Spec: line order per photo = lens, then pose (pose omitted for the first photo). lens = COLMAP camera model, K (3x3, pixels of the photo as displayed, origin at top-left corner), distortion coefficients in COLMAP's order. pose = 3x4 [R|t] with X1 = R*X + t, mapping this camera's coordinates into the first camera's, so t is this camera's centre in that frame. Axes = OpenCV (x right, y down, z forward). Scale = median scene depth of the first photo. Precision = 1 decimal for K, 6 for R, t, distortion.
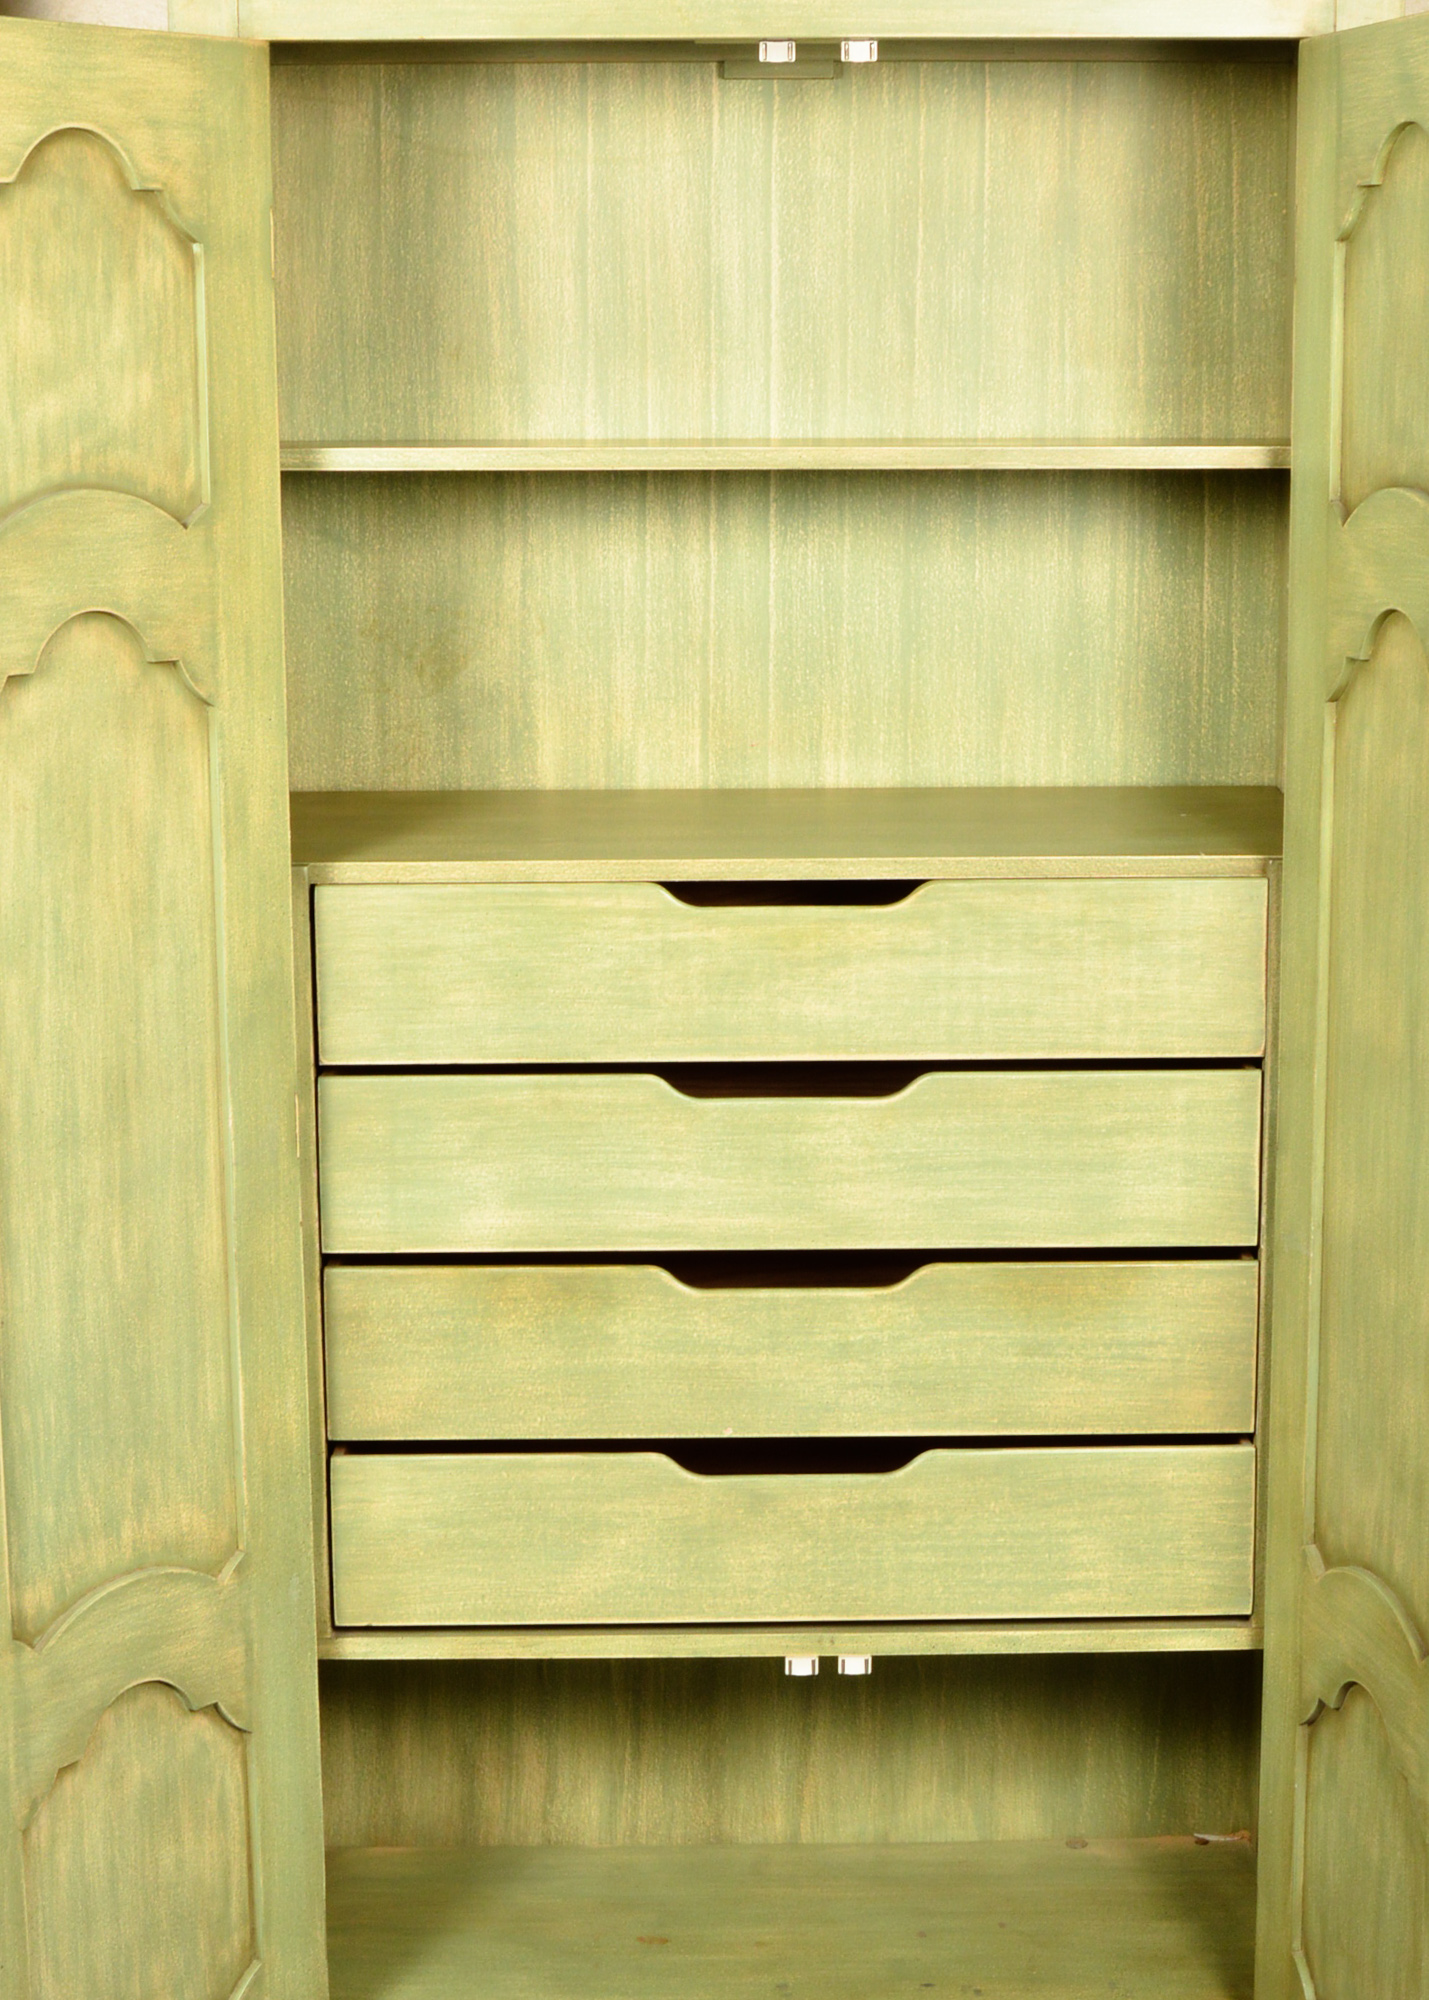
lens RADIAL K [[3314.6, 0, 696.7], [0, 3314.6, 1002.0], [0, 0, 1]] dist [-0.099371, 0.000000]
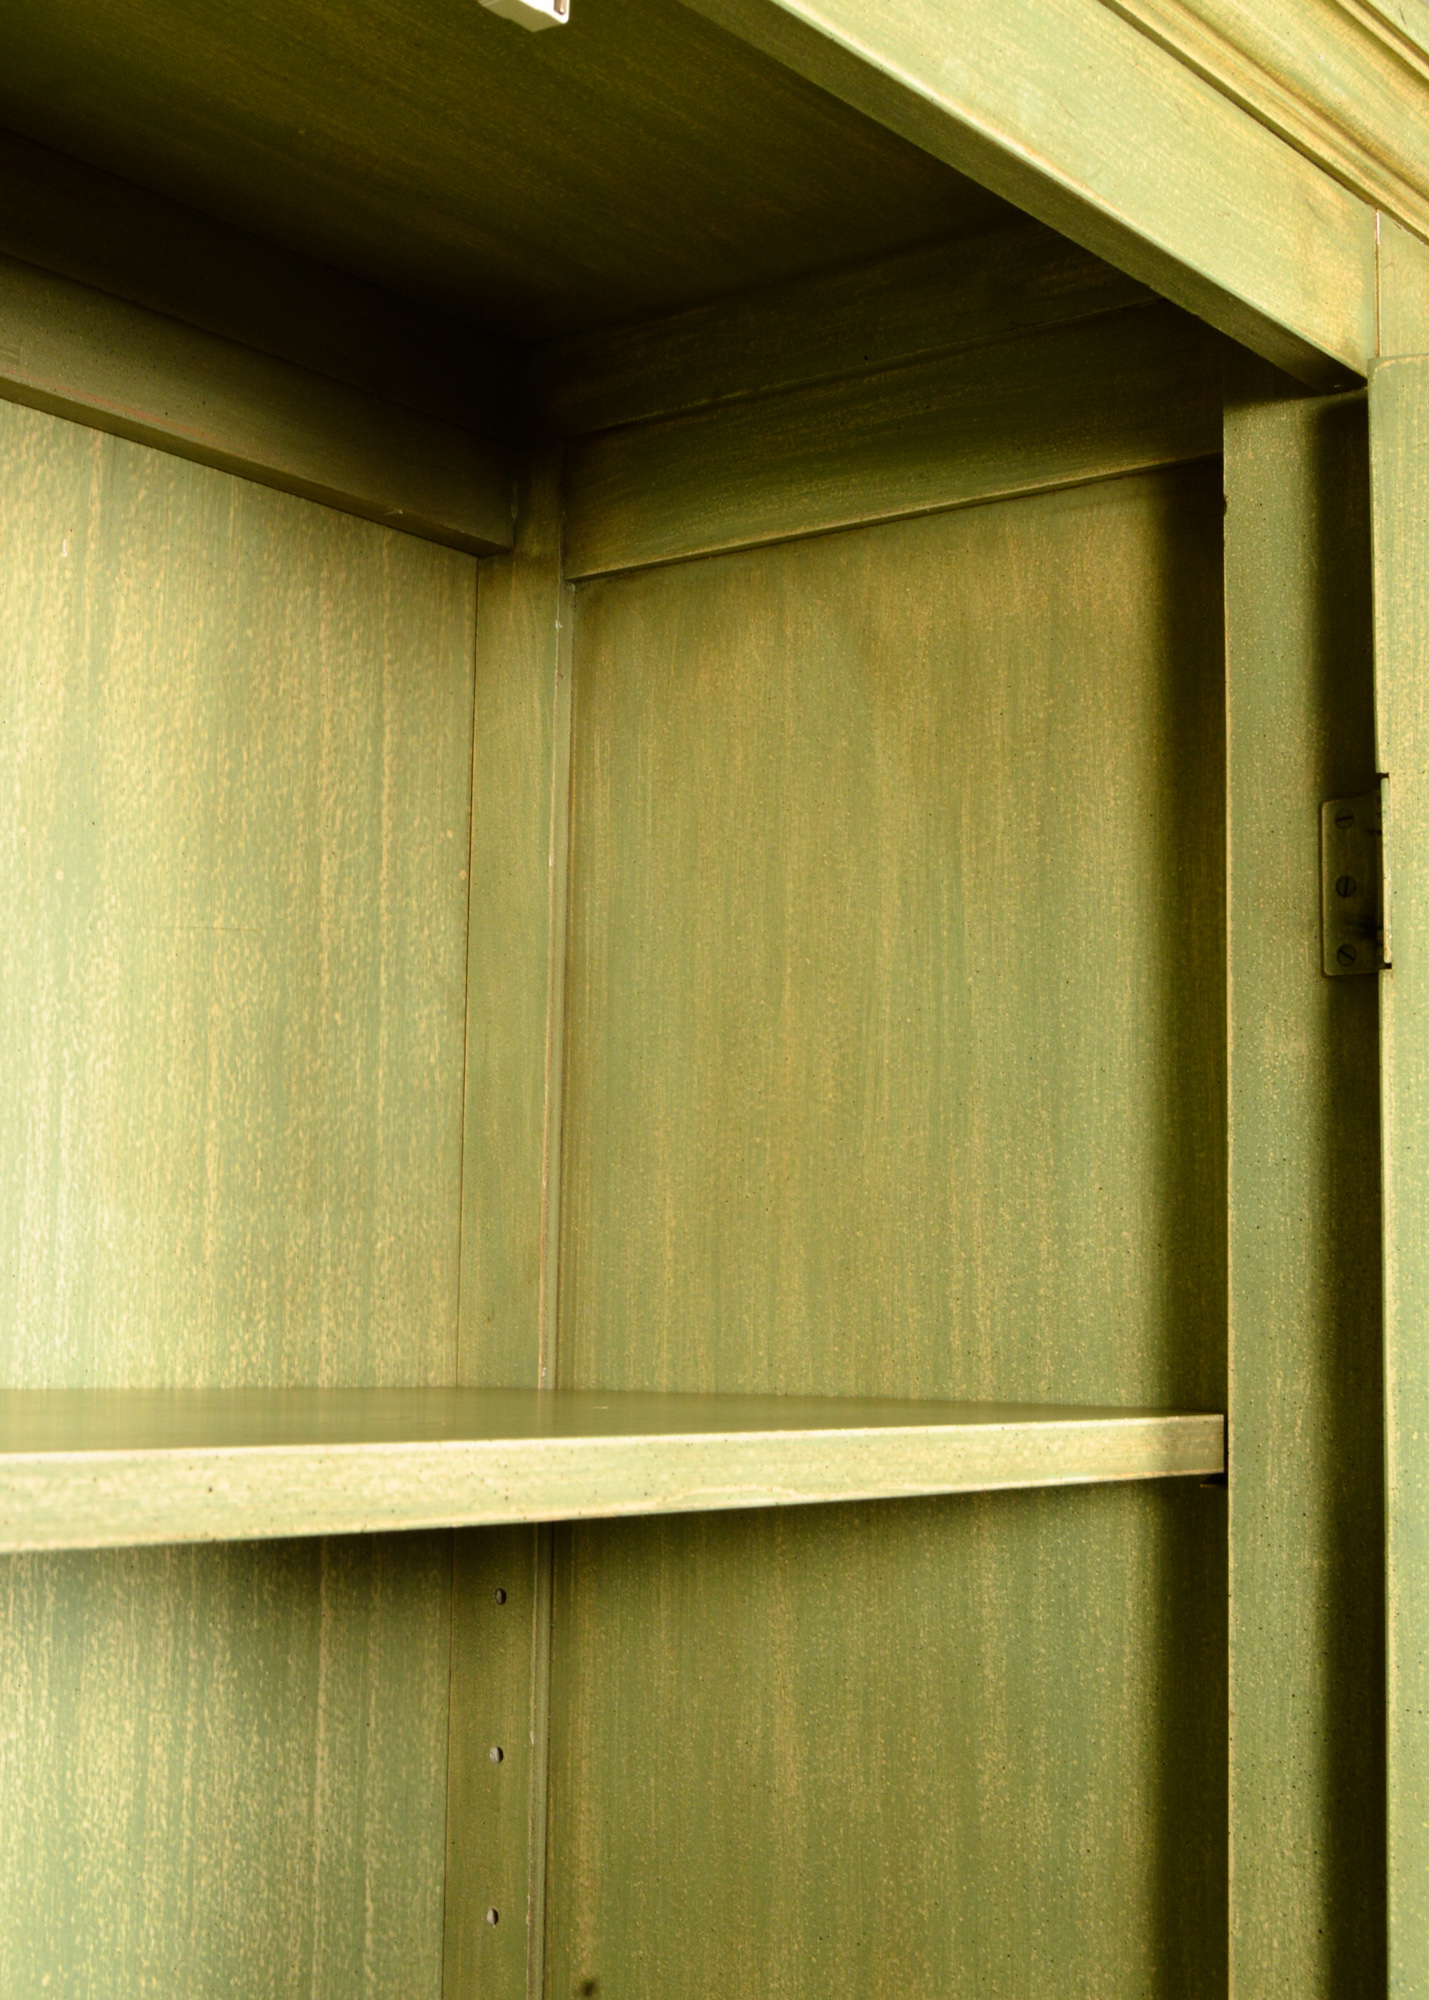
lens RADIAL K [[2805.5, 0, 713.2], [0, 2805.5, 987.5], [0, 0, 1]] dist [-0.049677, 0.000000]
pose [[0.634190, 0.107576, 0.765657, -0.088411], [0.122865, 0.963668, -0.237166, -0.132312], [-0.763353, 0.244481, 0.597931, 0.753752]]
